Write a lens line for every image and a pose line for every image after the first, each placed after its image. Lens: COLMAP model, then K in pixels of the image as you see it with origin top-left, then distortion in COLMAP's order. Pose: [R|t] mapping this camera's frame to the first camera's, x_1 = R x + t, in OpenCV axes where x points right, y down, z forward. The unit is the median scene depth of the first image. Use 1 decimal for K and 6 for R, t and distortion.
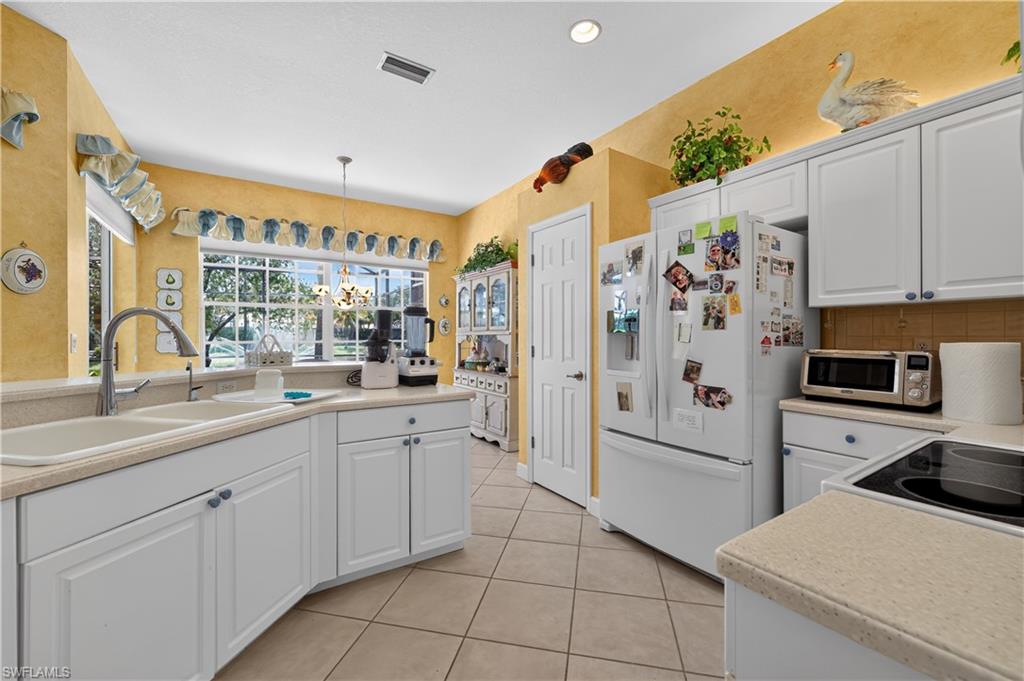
lens RADIAL K [[412.7, 0, 512.0], [0, 412.7, 340.5], [0, 0, 1]] dist [-0.001992, -0.000628]
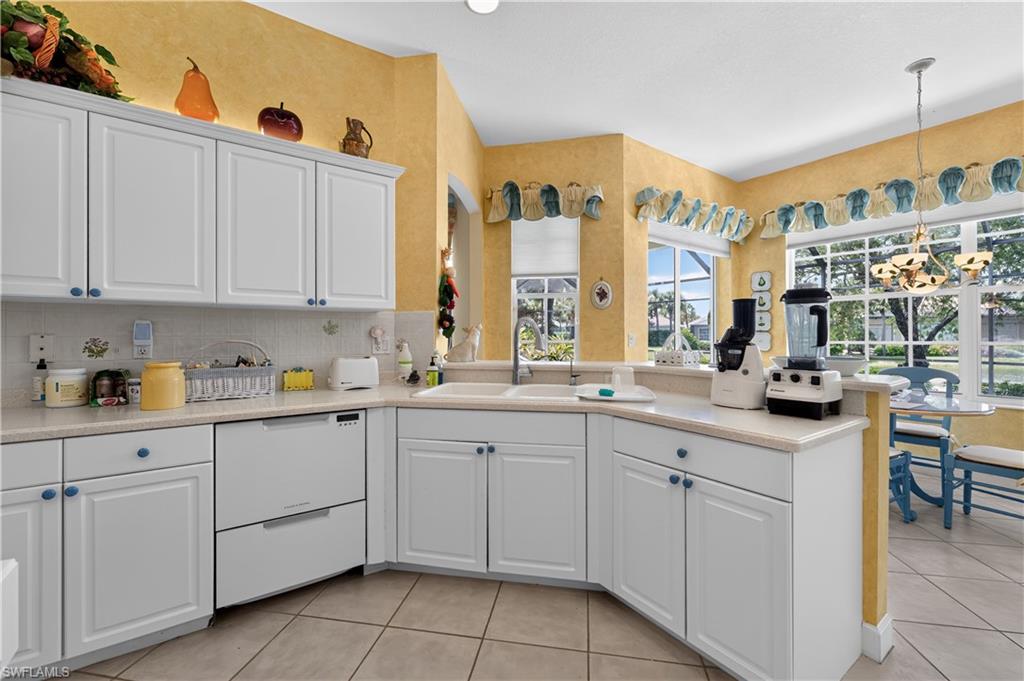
lens RADIAL K [[412.7, 0, 512.0], [0, 412.7, 340.5], [0, 0, 1]] dist [-0.001992, -0.000628]
pose [[0.030876, 0.014120, -0.999423, 0.223352], [-0.009237, 0.999862, 0.013841, -0.004953], [0.999481, 0.008805, 0.031002, 0.324850]]
